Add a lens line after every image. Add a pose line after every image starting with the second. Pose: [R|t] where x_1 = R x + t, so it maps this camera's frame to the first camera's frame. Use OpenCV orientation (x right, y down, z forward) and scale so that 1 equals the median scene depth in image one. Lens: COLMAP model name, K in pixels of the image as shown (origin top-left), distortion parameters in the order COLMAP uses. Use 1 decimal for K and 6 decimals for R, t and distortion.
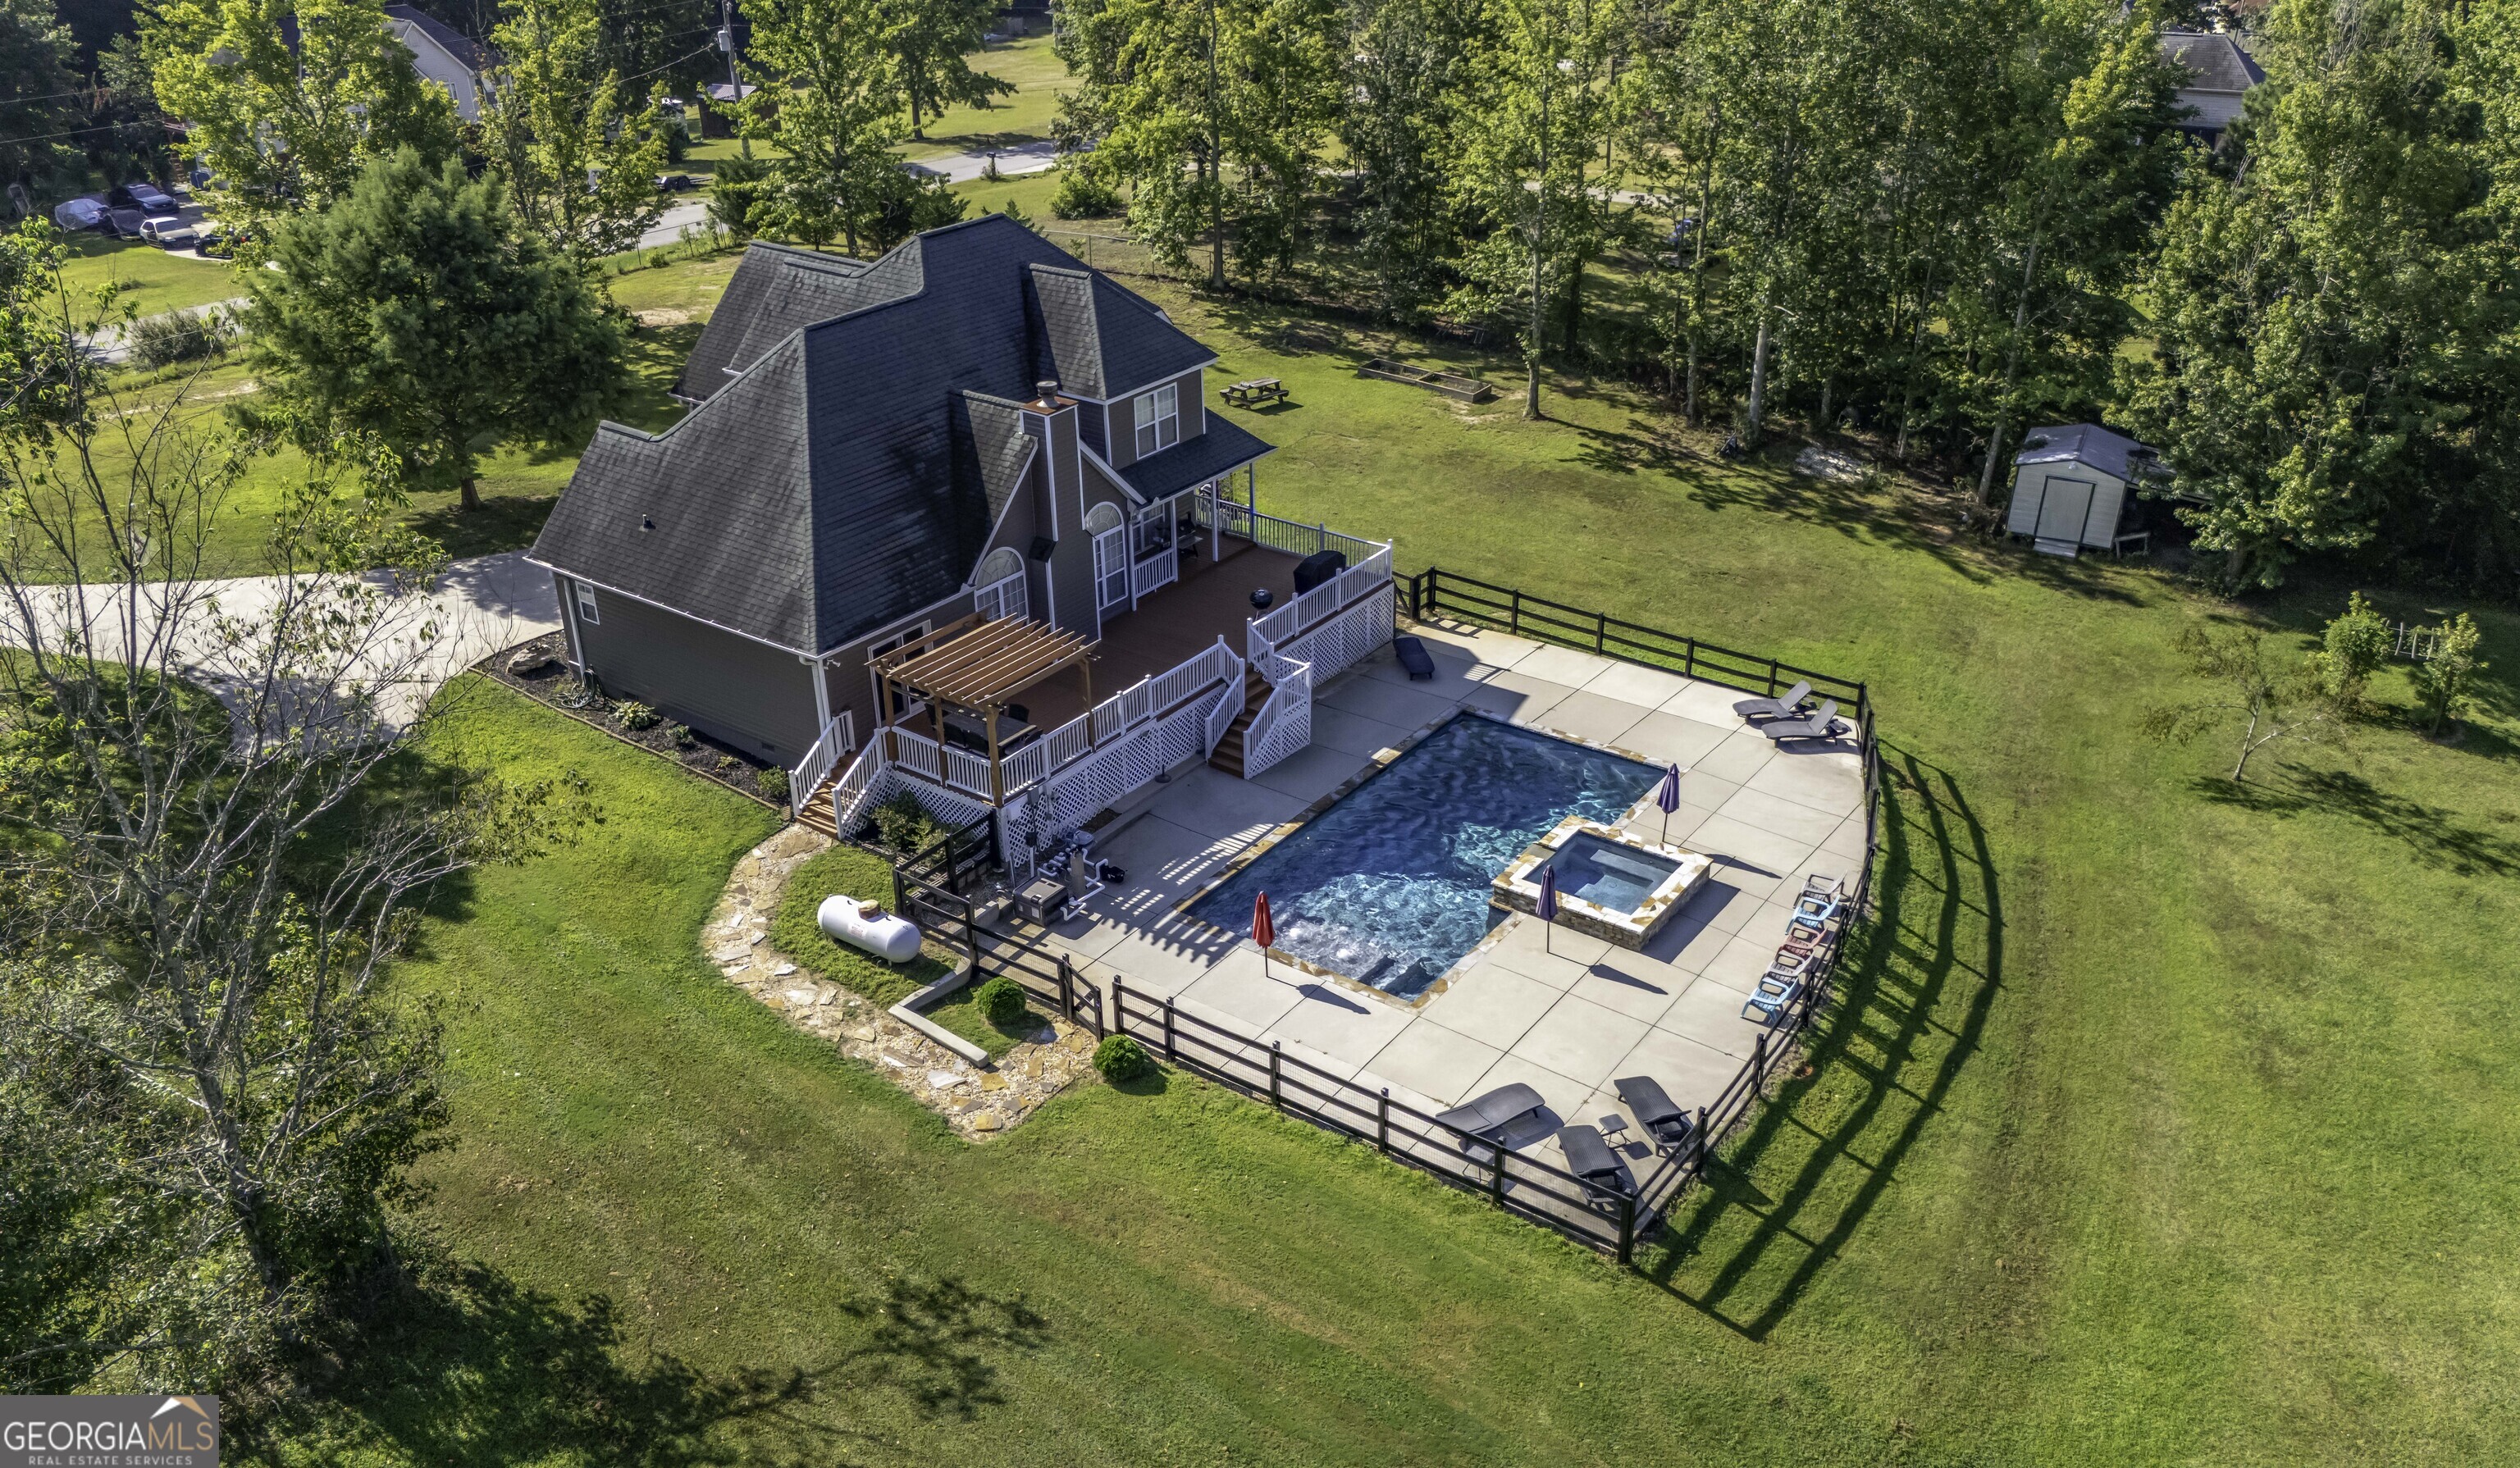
lens RADIAL K [[1788.9, 0, 1260.0], [0, 1788.9, 734.0], [0, 0, 1]] dist [0.031634, -0.001061]
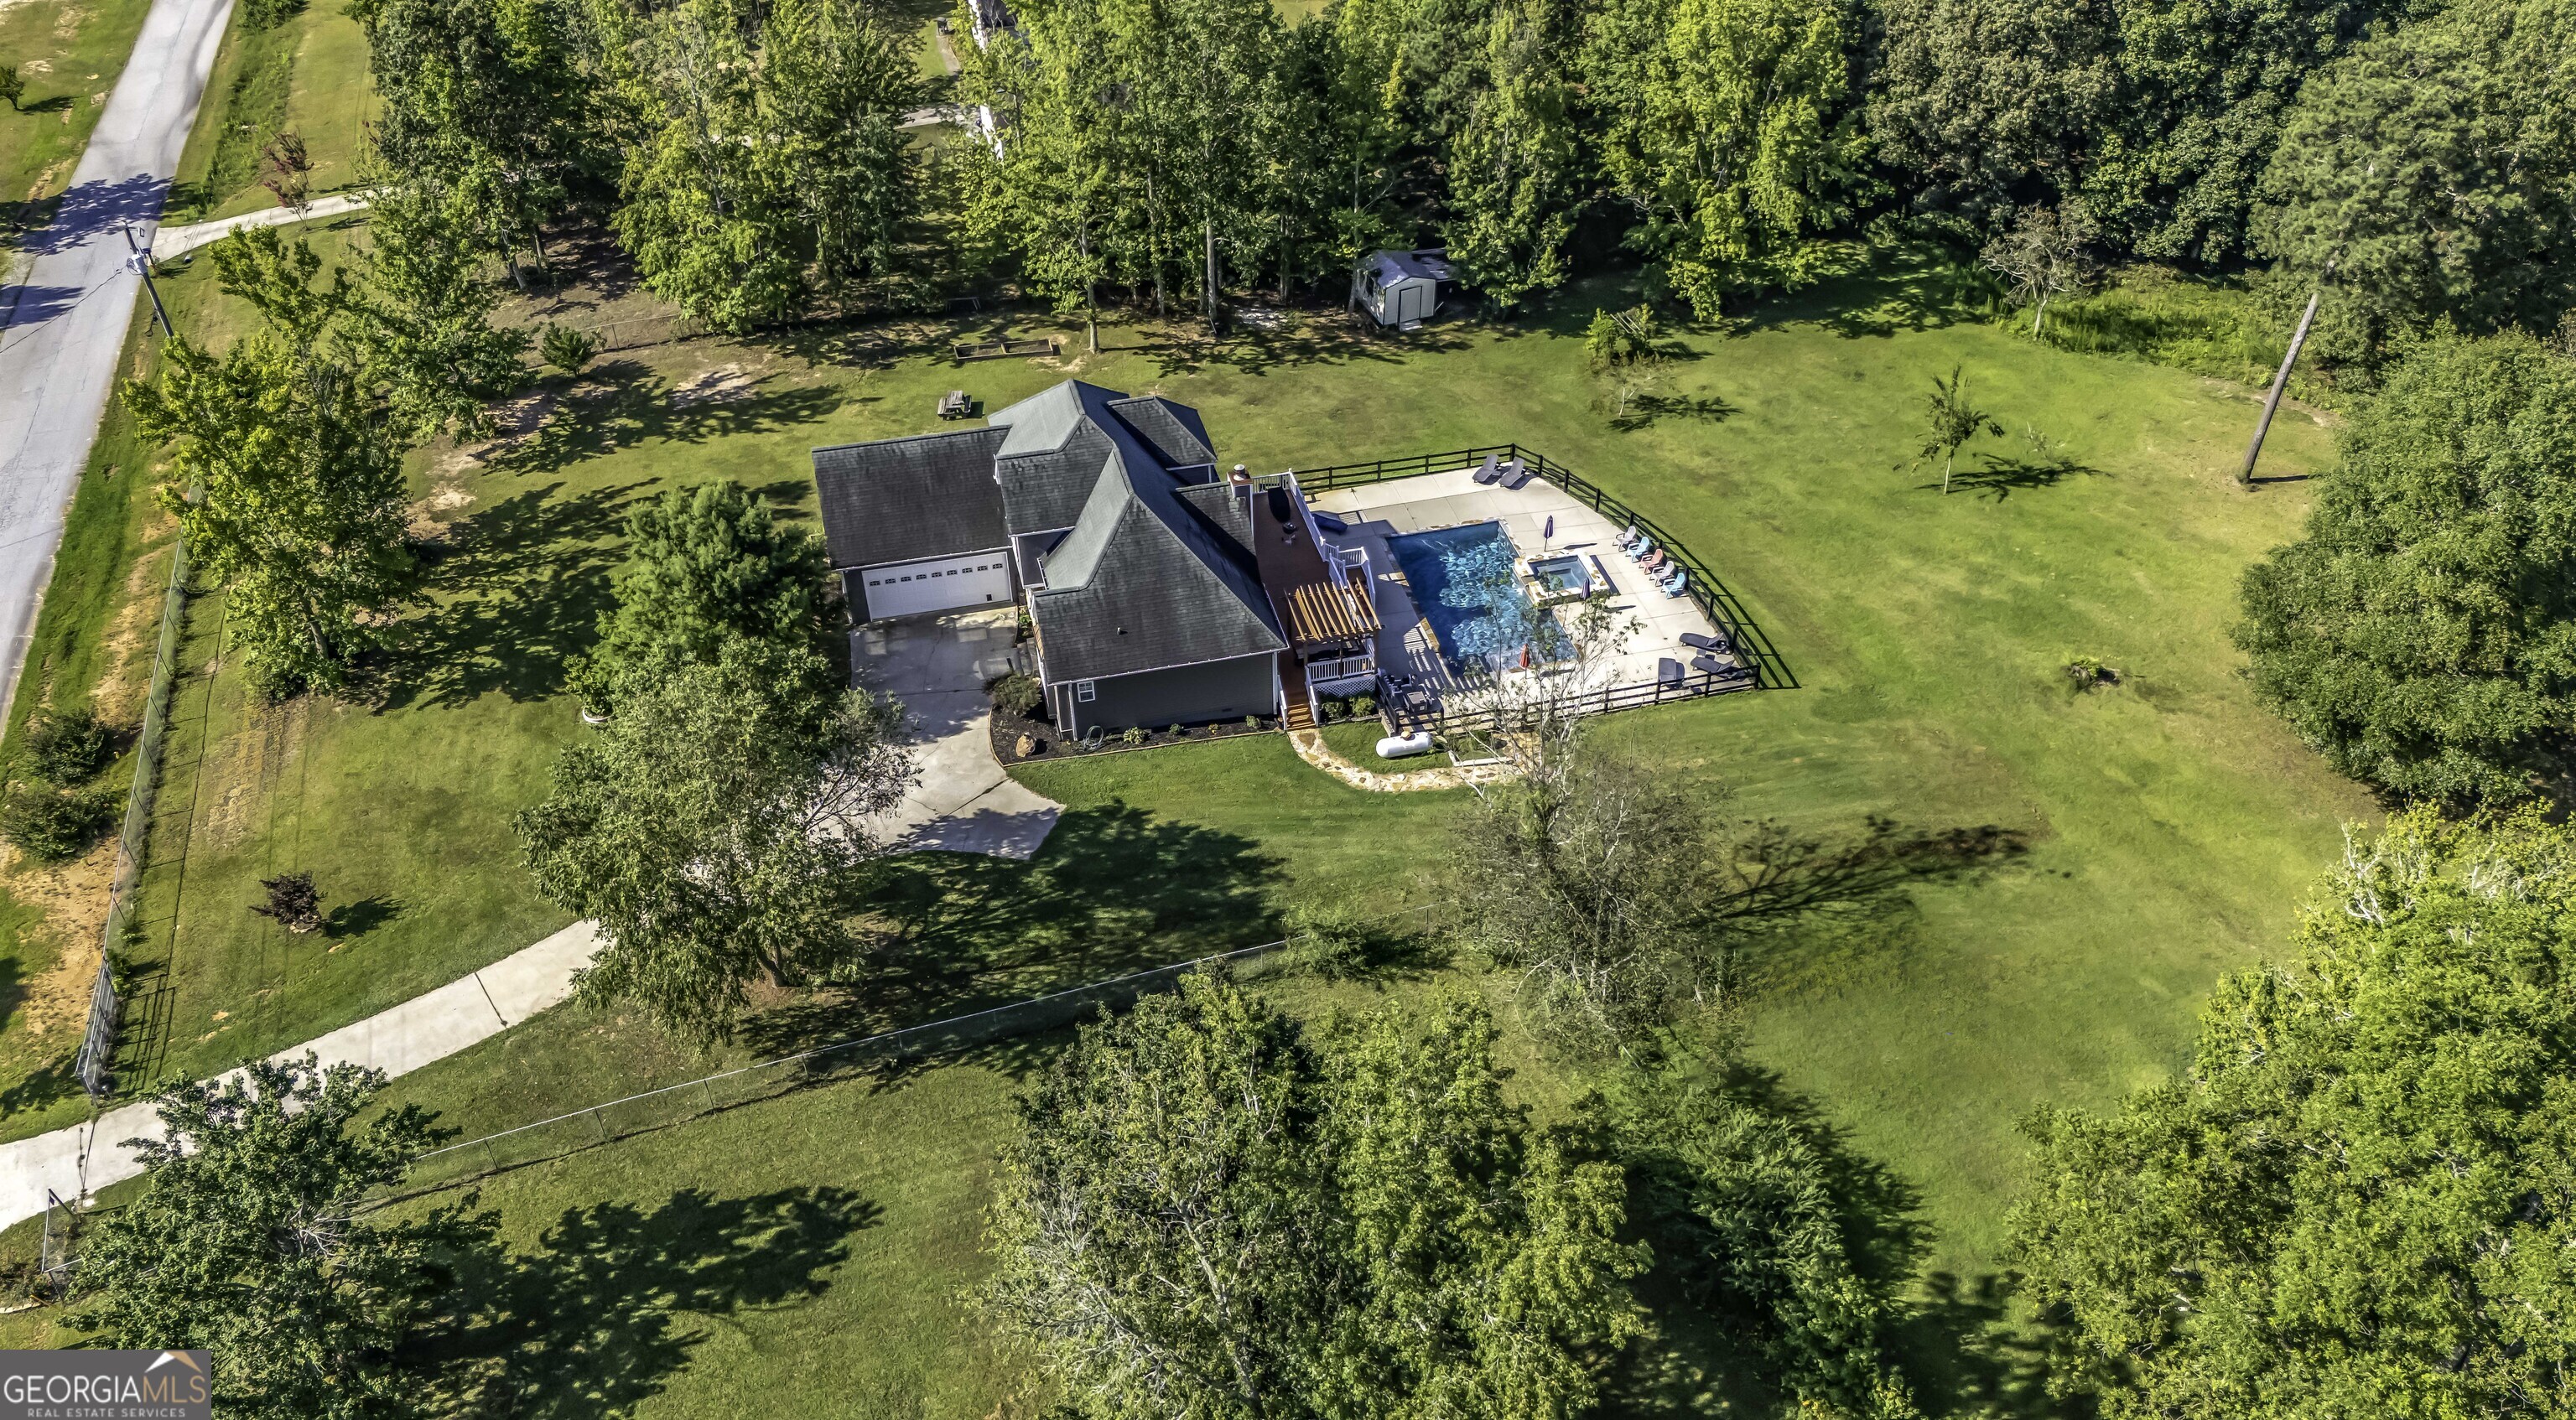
lens RADIAL K [[1764.7, 0, 1288.0], [0, 1764.7, 710.0], [0, 0, 1]] dist [0.074000, -0.000097]
pose [[0.673864, -0.465622, 0.573675, -1.050391], [0.369176, 0.884755, 0.284460, -0.398814], [-0.640013, 0.020100, 0.768101, -0.331670]]
